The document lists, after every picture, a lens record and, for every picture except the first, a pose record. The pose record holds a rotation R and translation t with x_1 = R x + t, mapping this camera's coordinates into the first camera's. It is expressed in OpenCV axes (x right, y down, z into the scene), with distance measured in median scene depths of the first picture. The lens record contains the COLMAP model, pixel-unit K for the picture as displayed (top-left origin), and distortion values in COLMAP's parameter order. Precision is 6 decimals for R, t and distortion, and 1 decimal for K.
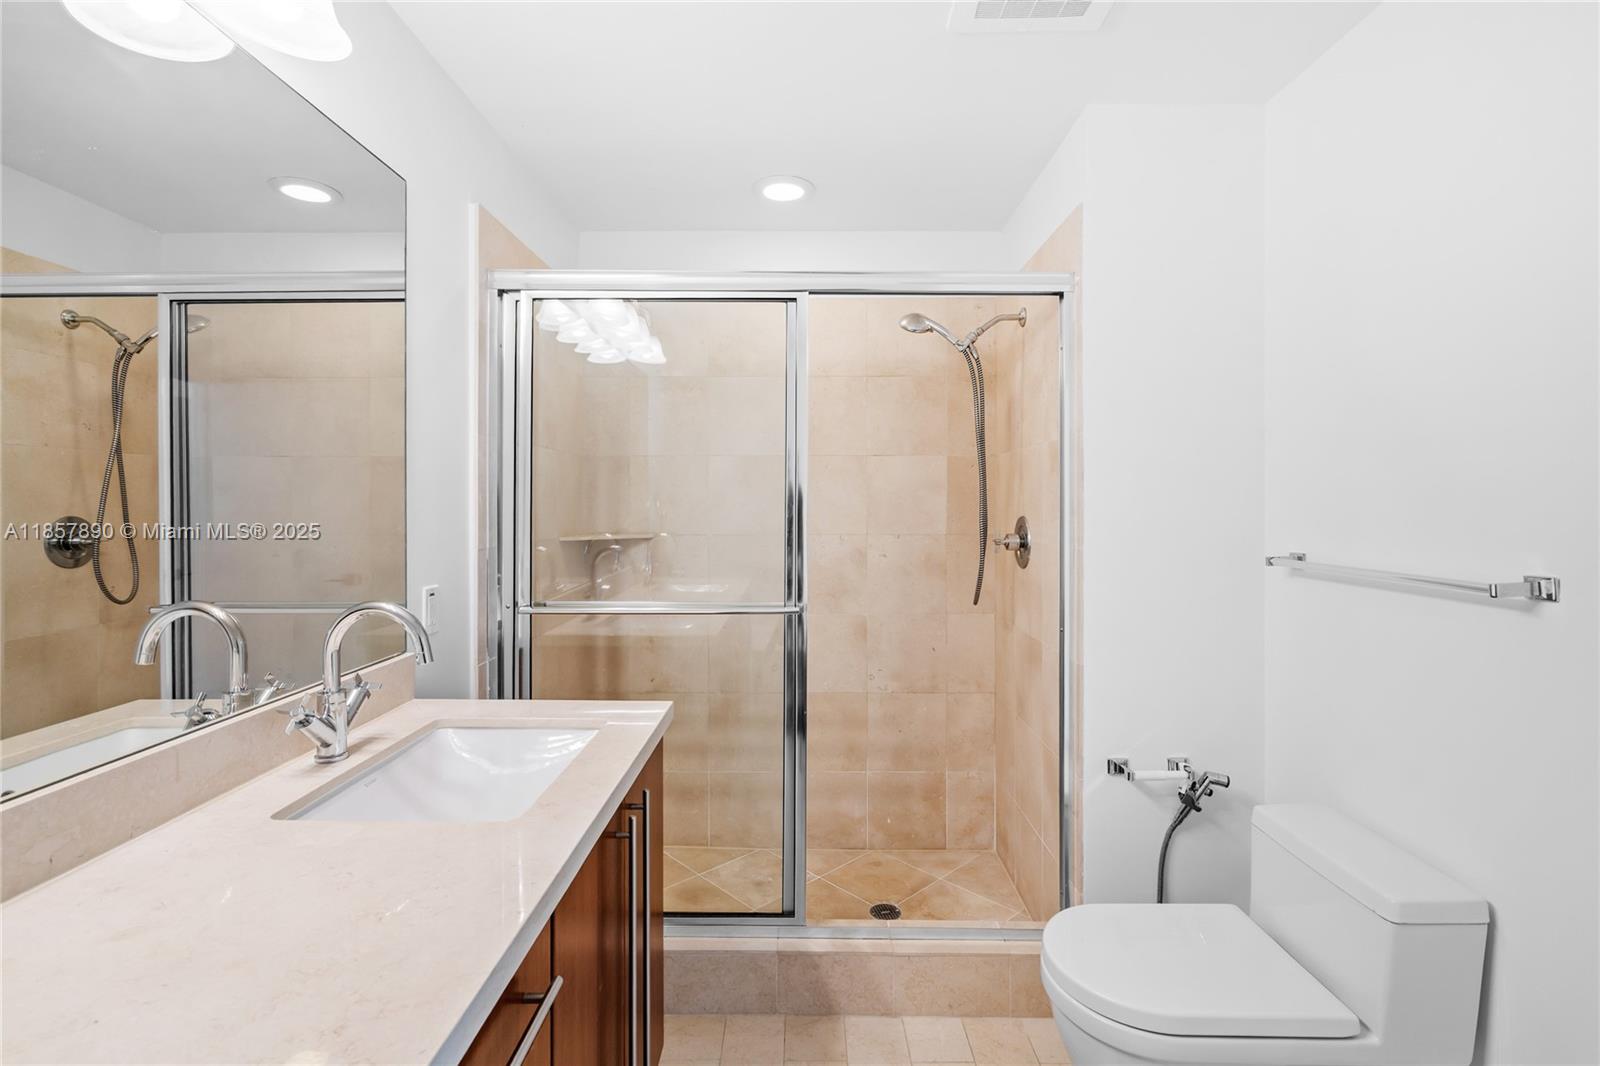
lens RADIAL K [[731.0, 0, 796.3], [0, 731.0, 506.5], [0, 0, 1]] dist [-0.011730, 0.003591]
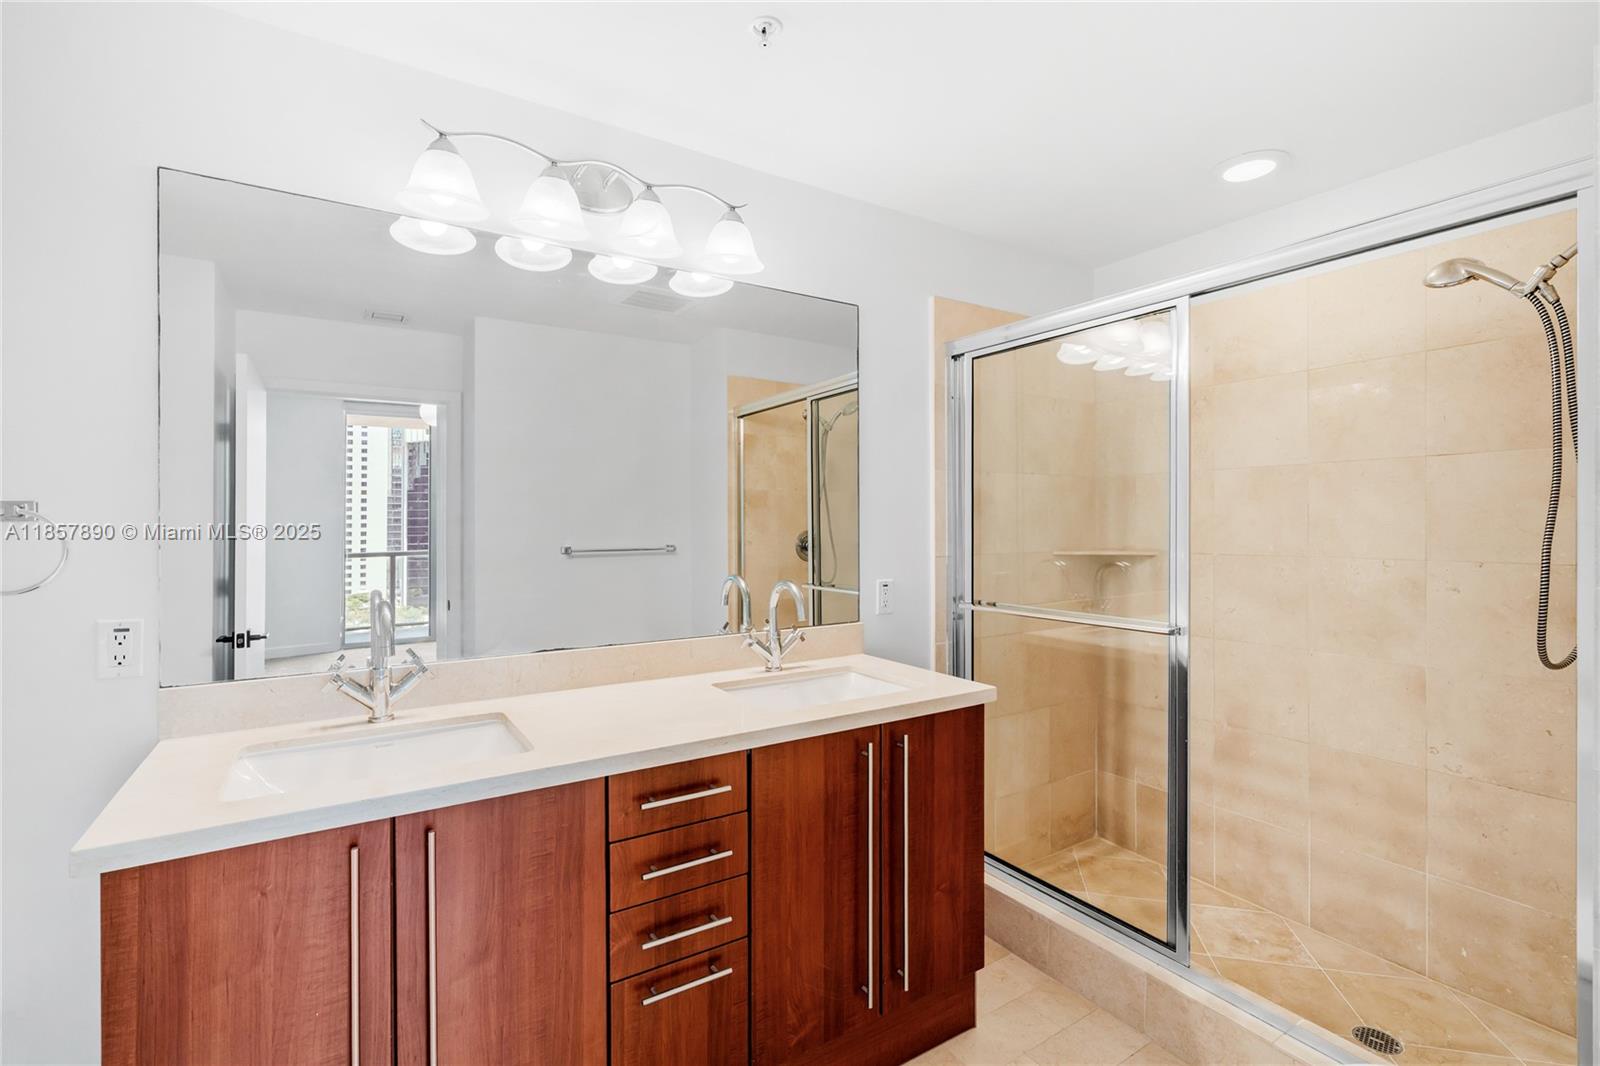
lens RADIAL K [[731.0, 0, 803.7], [0, 731.0, 530.6], [0, 0, 1]] dist [-0.011730, 0.003591]
pose [[0.545480, 0.004661, -0.838111, 0.375818], [0.002161, 0.999973, 0.006967, 0.000962], [0.838121, -0.005612, 0.545455, 0.050974]]
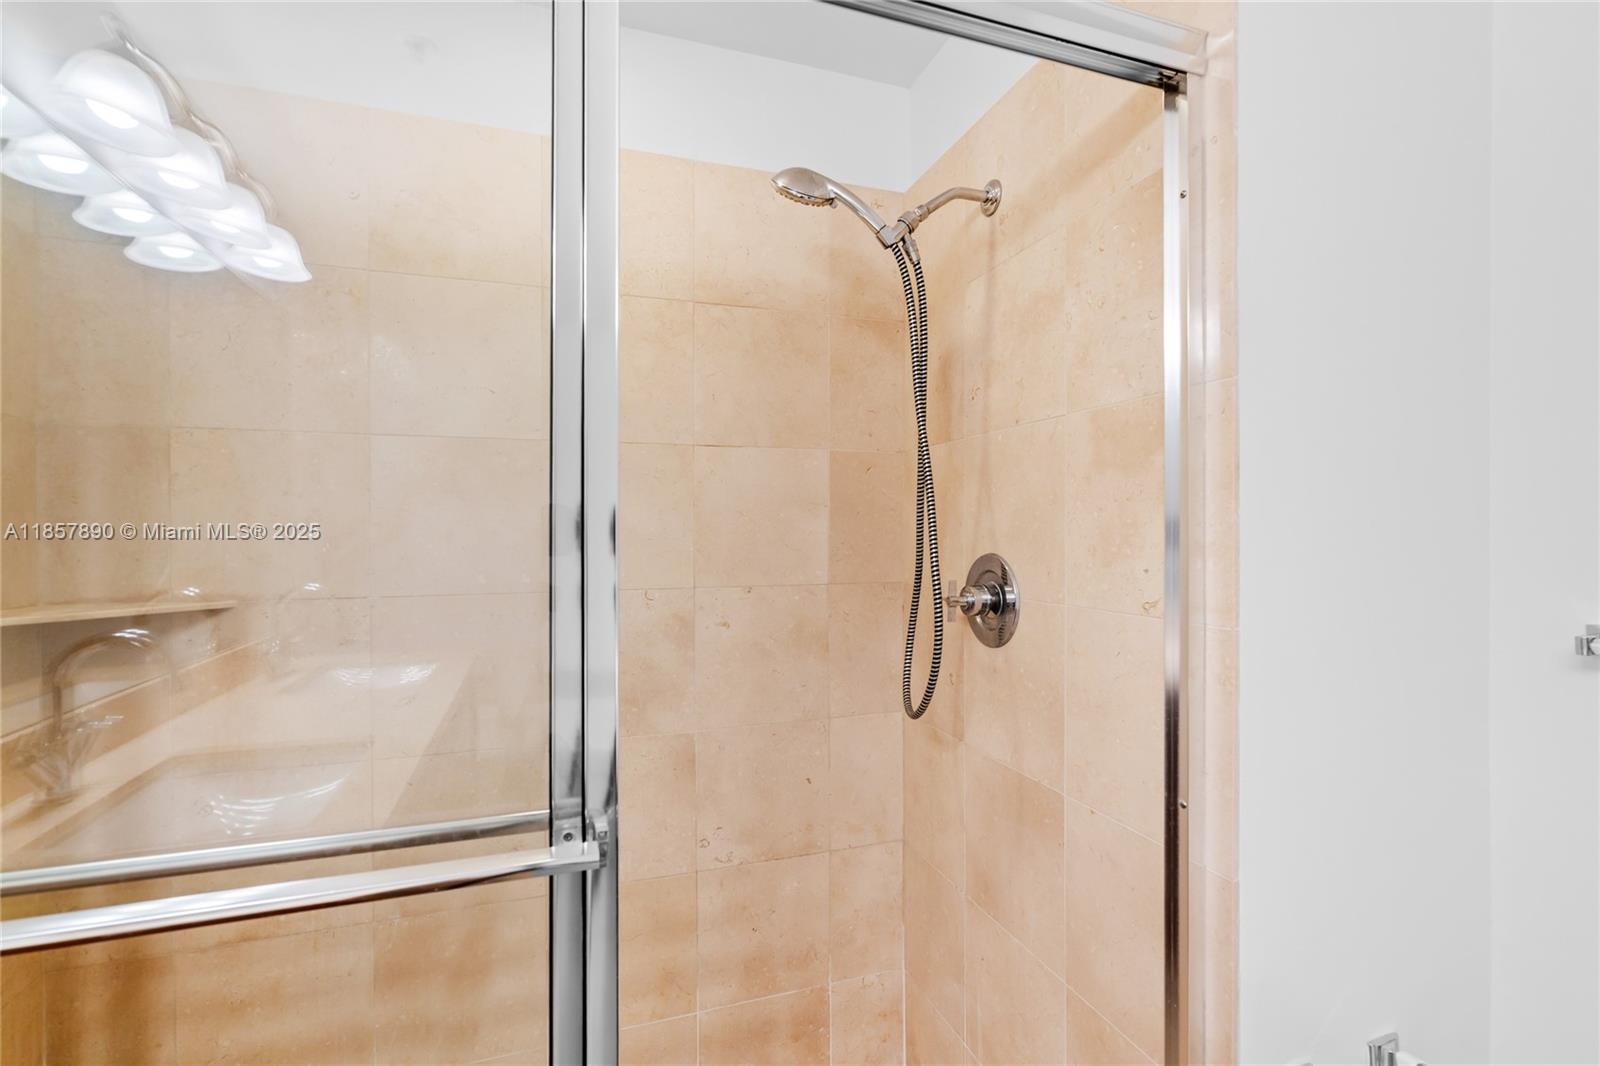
lens RADIAL K [[731.0, 0, 796.3], [0, 731.0, 536.0], [0, 0, 1]] dist [-0.011730, 0.003591]
pose [[0.944037, -0.005150, 0.329800, -0.013371], [0.003749, 0.999981, 0.004884, -0.003278], [-0.329819, -0.003374, 0.944038, 0.454152]]
